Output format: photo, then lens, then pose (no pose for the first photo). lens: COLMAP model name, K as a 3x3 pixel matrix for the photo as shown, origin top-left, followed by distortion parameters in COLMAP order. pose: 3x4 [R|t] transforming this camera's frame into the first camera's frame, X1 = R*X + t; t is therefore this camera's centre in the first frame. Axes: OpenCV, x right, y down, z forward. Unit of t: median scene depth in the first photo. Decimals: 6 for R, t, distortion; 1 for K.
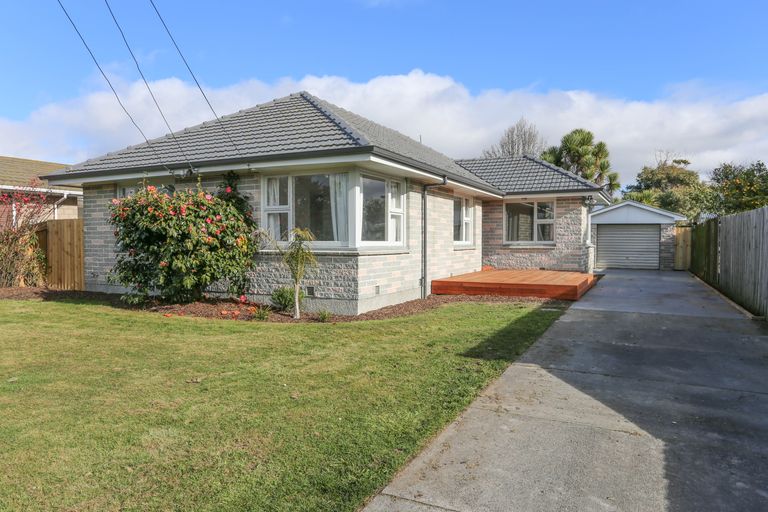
lens RADIAL K [[520.2, 0, 383.7], [0, 520.2, 254.2], [0, 0, 1]] dist [-0.000753, -0.000012]
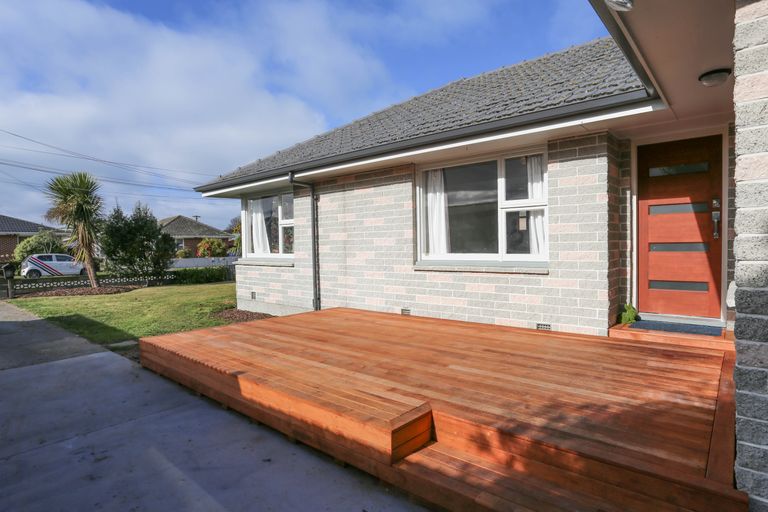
lens RADIAL K [[418.8, 0, 384.2], [0, 418.8, 257.1], [0, 0, 1]] dist [-0.000636, -0.000007]
pose [[-0.253322, 0.007895, -0.967350, 0.694166], [-0.027241, 0.999512, 0.015292, -0.032995], [0.966998, 0.030226, -0.252983, 1.292508]]
